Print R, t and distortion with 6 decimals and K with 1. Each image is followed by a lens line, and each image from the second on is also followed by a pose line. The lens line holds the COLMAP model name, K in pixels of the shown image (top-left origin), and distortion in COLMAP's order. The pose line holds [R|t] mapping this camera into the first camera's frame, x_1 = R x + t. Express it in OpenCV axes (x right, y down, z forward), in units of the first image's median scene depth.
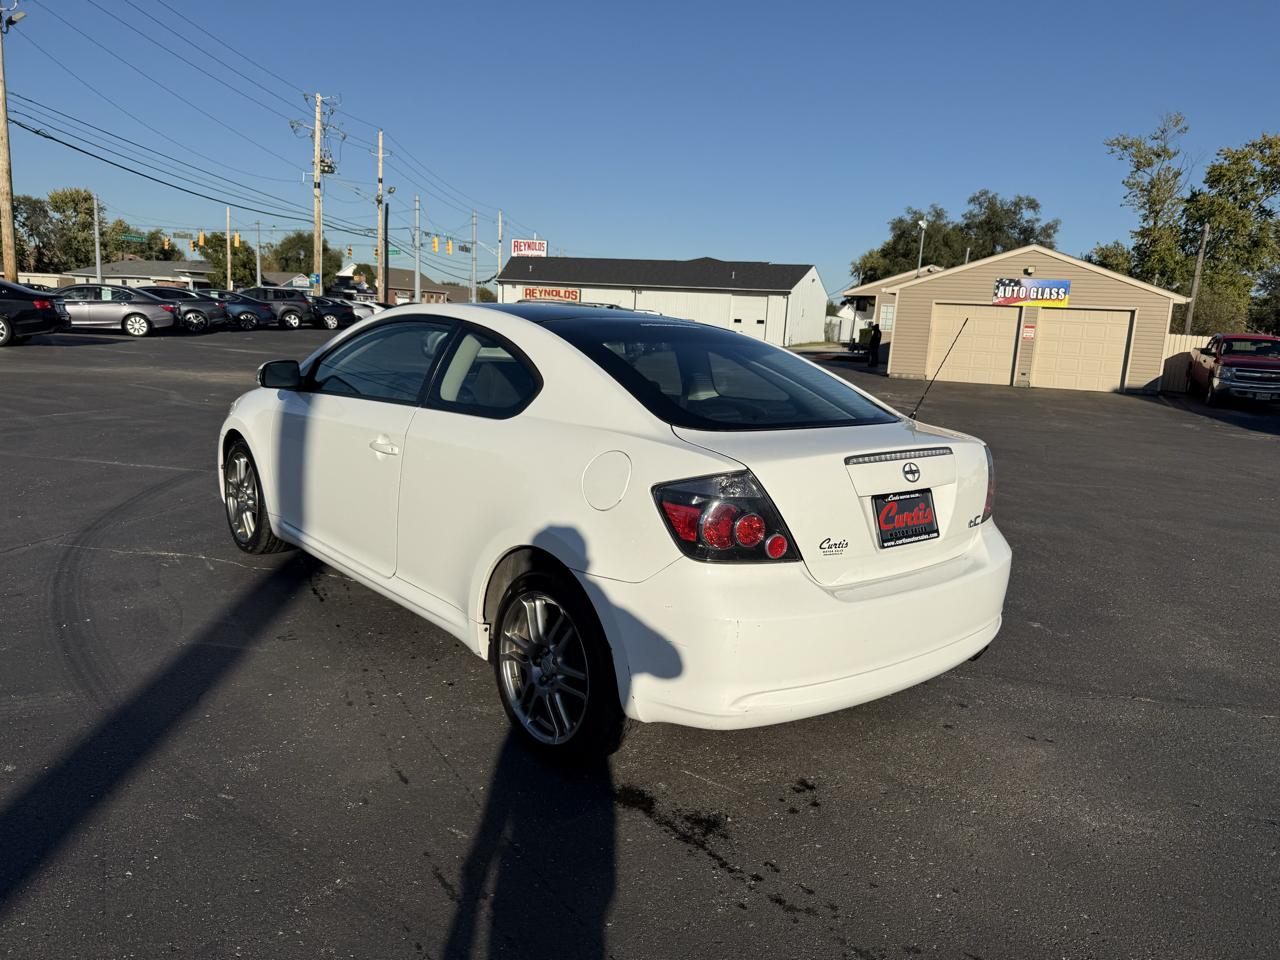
lens RADIAL K [[895.8, 0, 650.4], [0, 895.8, 483.4], [0, 0, 1]] dist [0.081244, -0.104065]
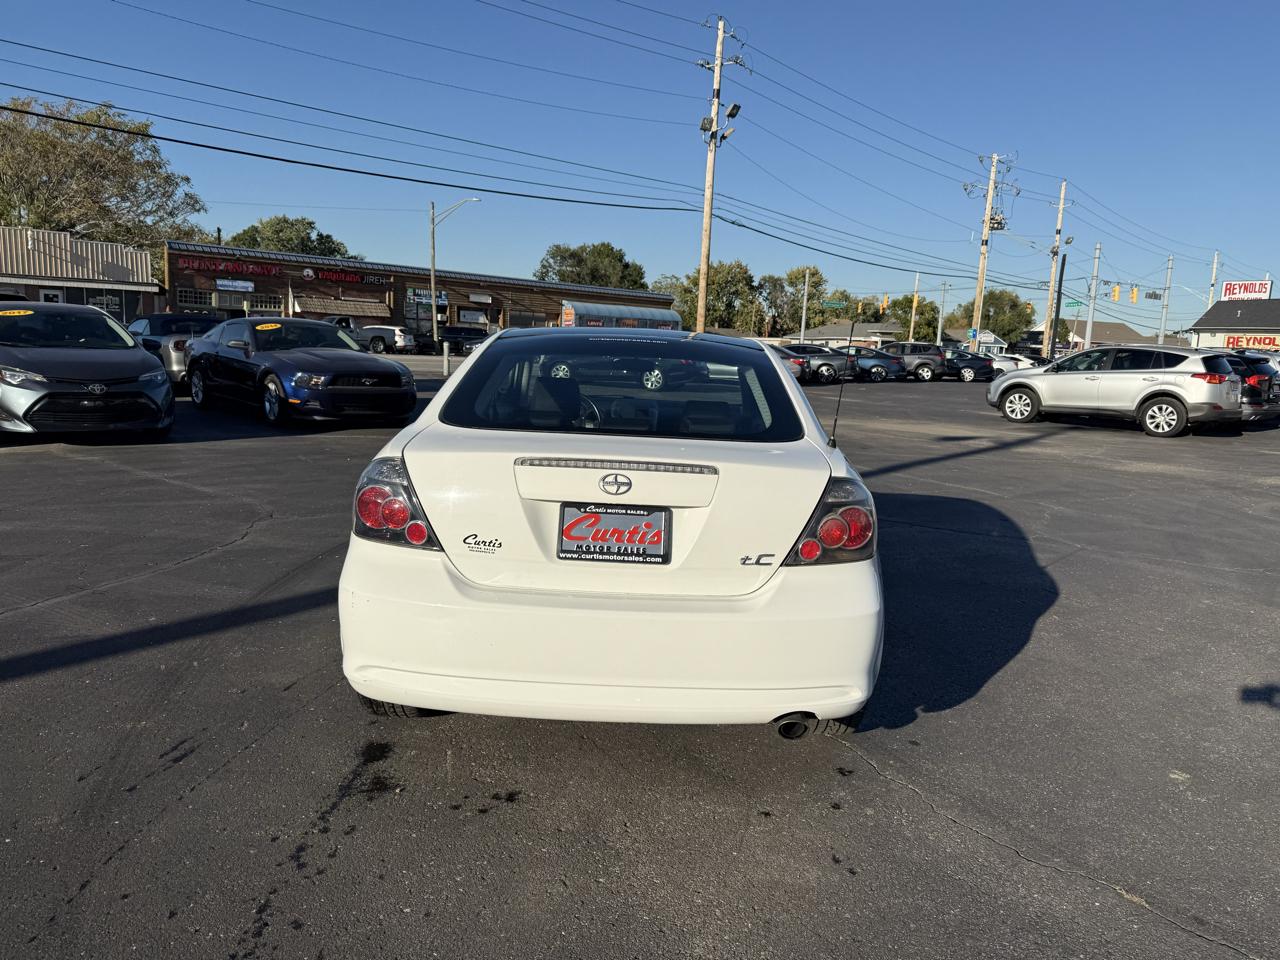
lens RADIAL K [[891.2, 0, 647.7], [0, 891.2, 479.2], [0, 0, 1]] dist [0.112993, -0.162672]
pose [[0.744222, 0.080782, -0.663029, 0.071961], [-0.123637, 0.992166, -0.017894, -0.000392], [0.656390, 0.095291, 0.748380, 0.027058]]
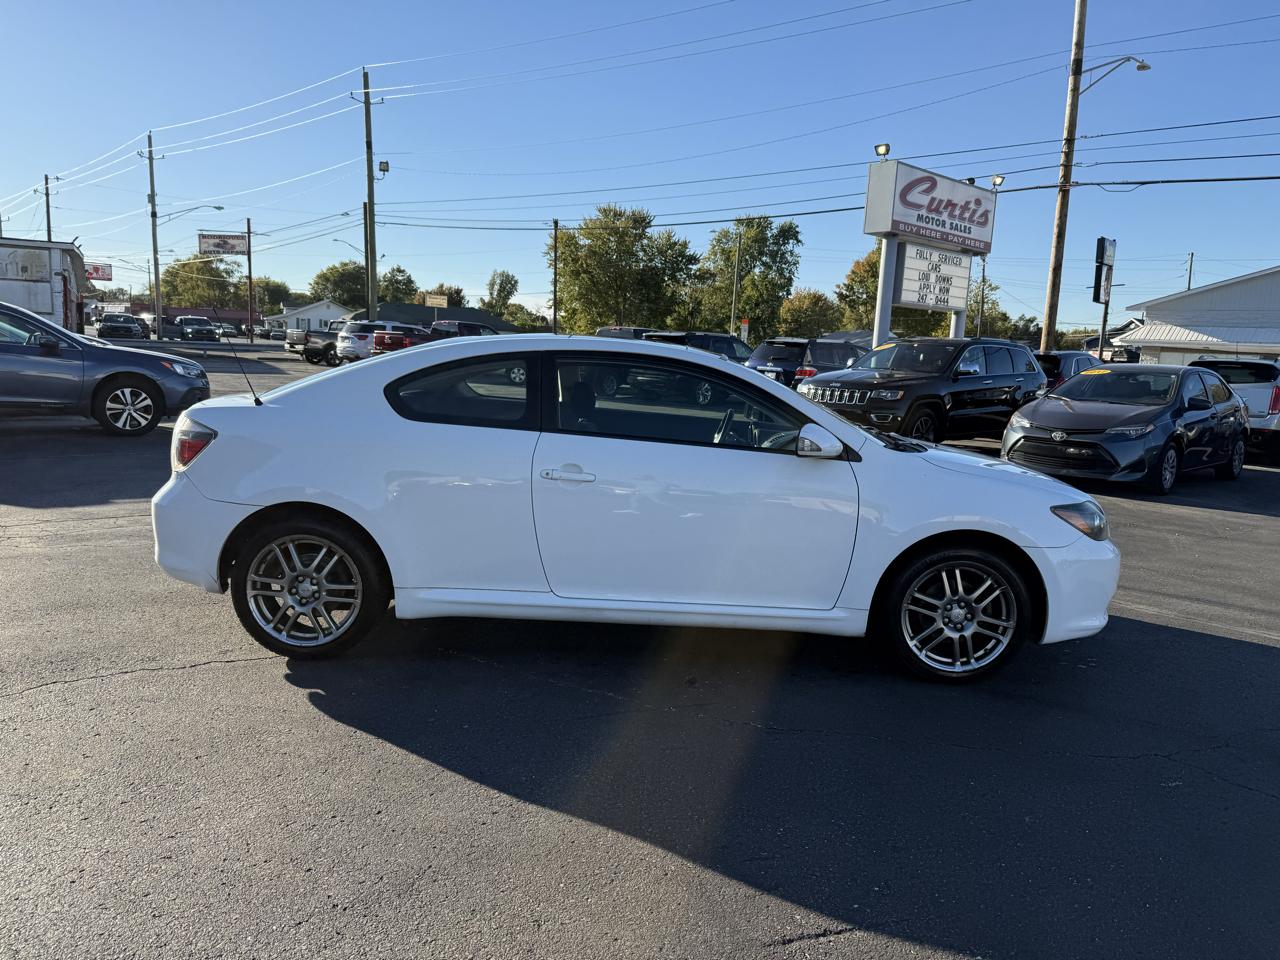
lens RADIAL K [[894.4, 0, 648.9], [0, 894.4, 484.8], [0, 0, 1]] dist [0.113978, -0.178664]
pose [[-0.657828, 0.024334, -0.752775, 0.080497], [-0.218006, 0.950541, 0.221236, -0.032214], [0.720927, 0.309645, -0.619987, 0.205195]]
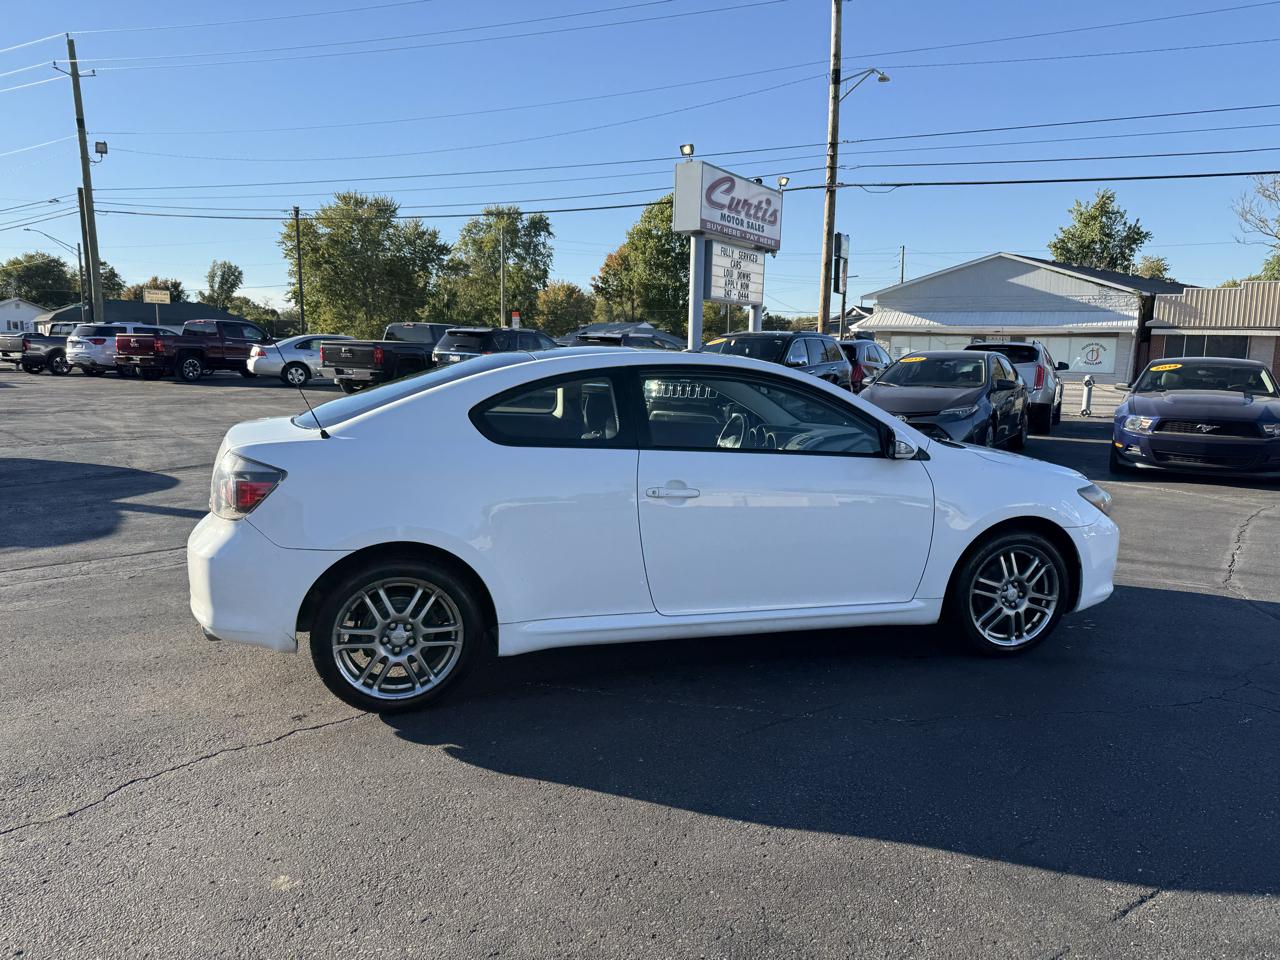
lens RADIAL K [[890.6, 0, 648.7], [0, 890.6, 489.3], [0, 0, 1]] dist [0.111721, -0.155986]
pose [[-0.433951, 0.074304, -0.897867, 0.101386], [-0.205158, 0.962260, 0.178788, -0.026125], [0.877267, 0.261790, -0.402329, 0.171648]]
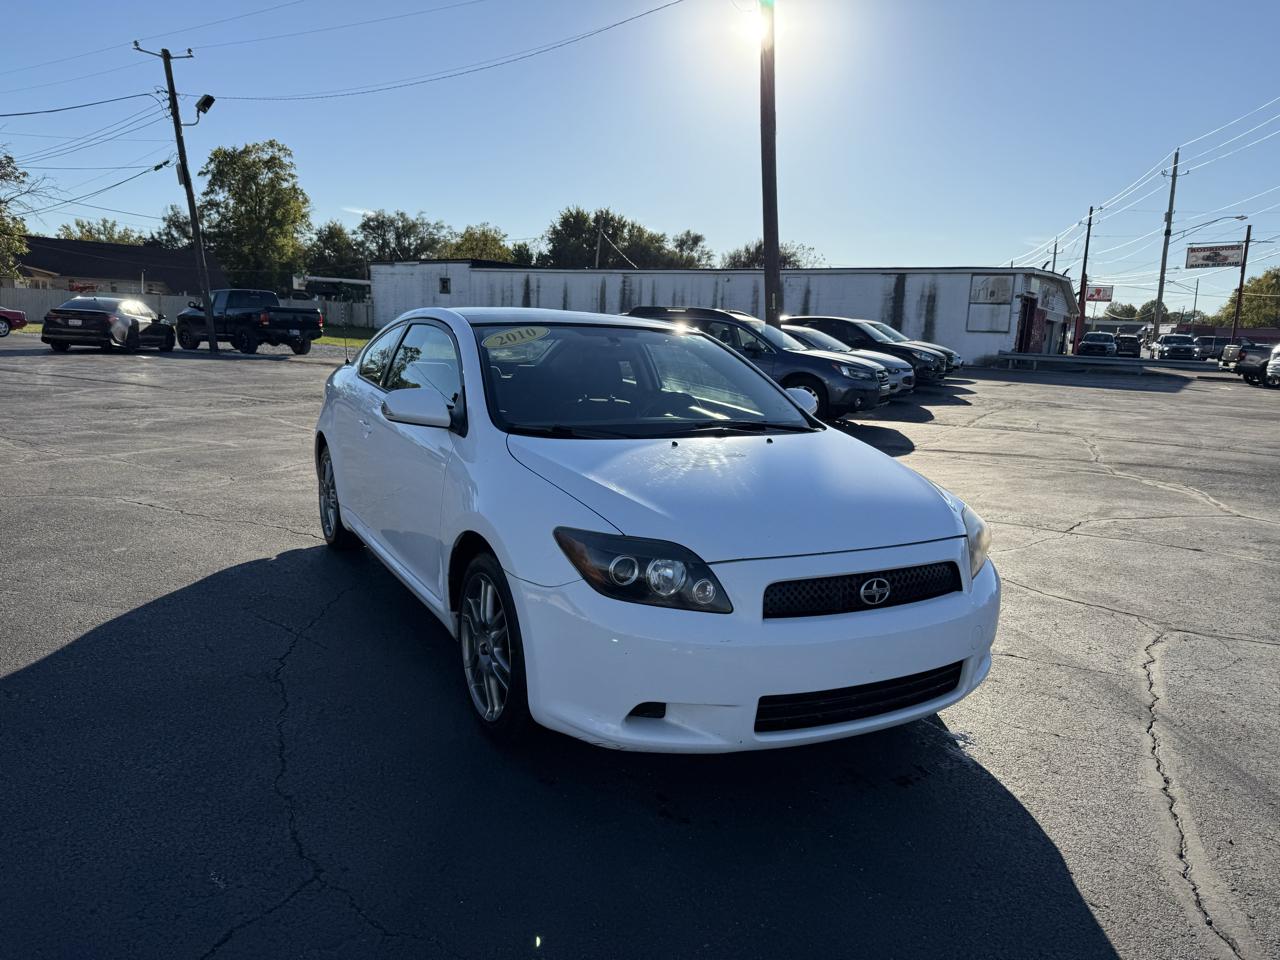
lens RADIAL K [[895.8, 0, 650.4], [0, 895.8, 483.4], [0, 0, 1]] dist [0.081244, -0.104065]
pose [[-0.972979, -0.133363, 0.188486, -0.053587], [-0.058703, 0.932382, 0.356676, -0.046216], [-0.223308, 0.335973, -0.915017, 0.237644]]
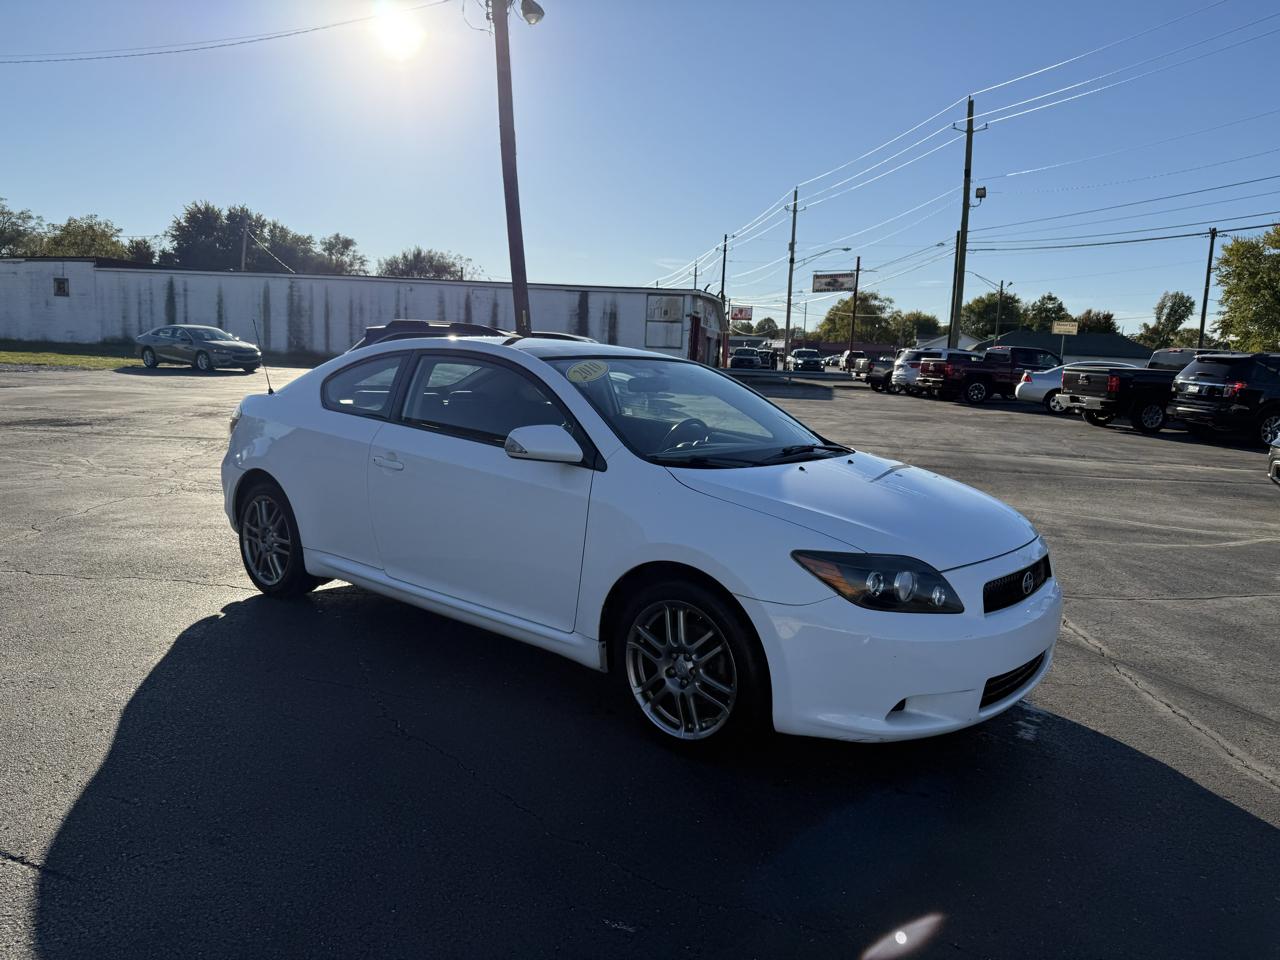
lens RADIAL K [[894.4, 0, 648.9], [0, 894.4, 484.8], [0, 0, 1]] dist [0.113978, -0.178664]
pose [[-0.981408, -0.079025, -0.174909, -0.005225], [-0.131397, 0.940899, 0.312159, -0.045365], [0.139904, 0.329338, -0.933790, 0.245276]]
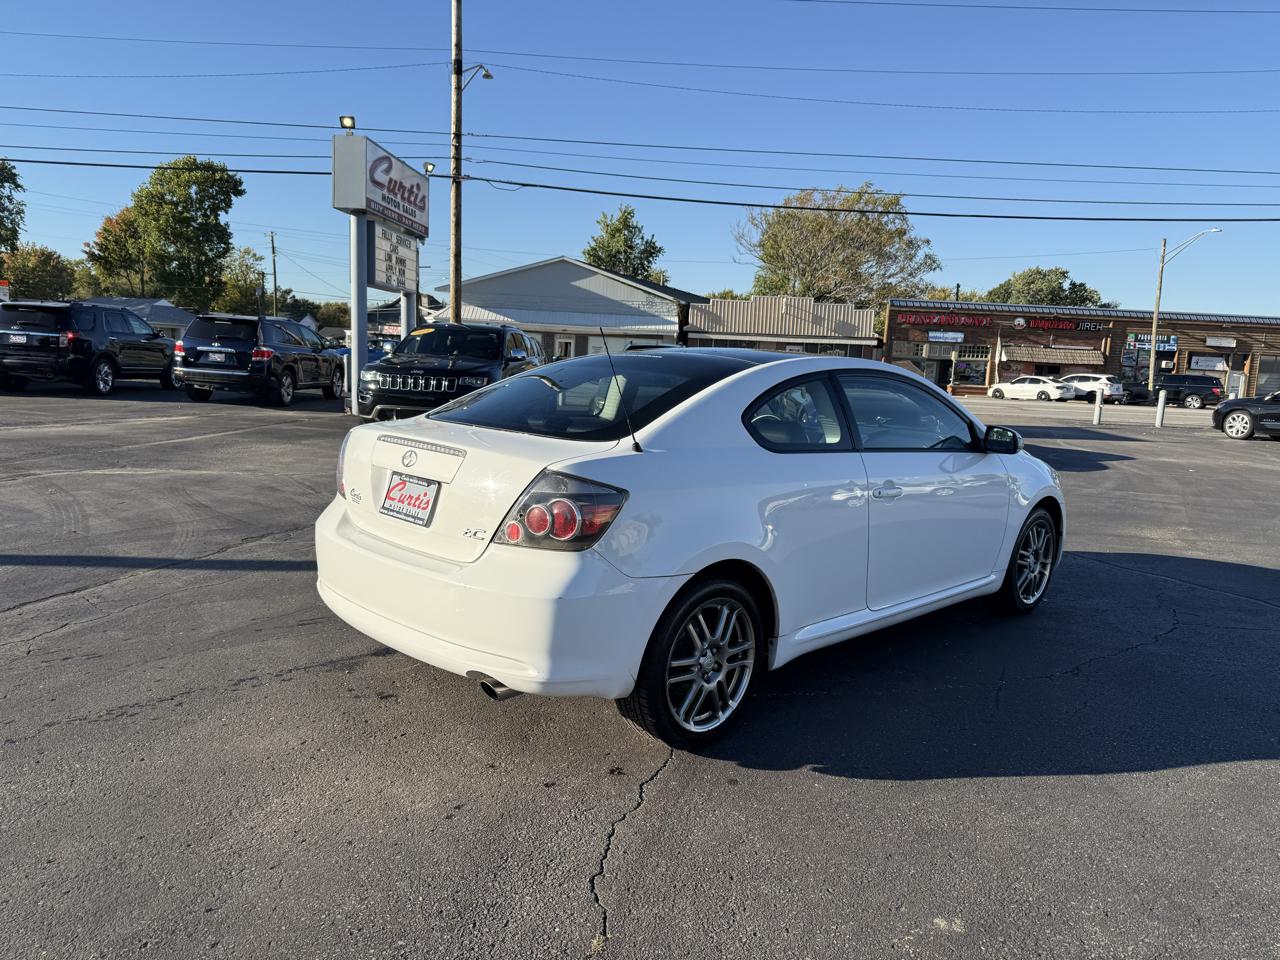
lens RADIAL K [[905.5, 0, 649.0], [0, 905.5, 477.4], [0, 0, 1]] dist [0.019378, -0.024188]
pose [[0.058636, 0.080652, -0.995016, 0.114762], [-0.220746, 0.973105, 0.065867, -0.010407], [0.973567, 0.215783, 0.074863, 0.095856]]
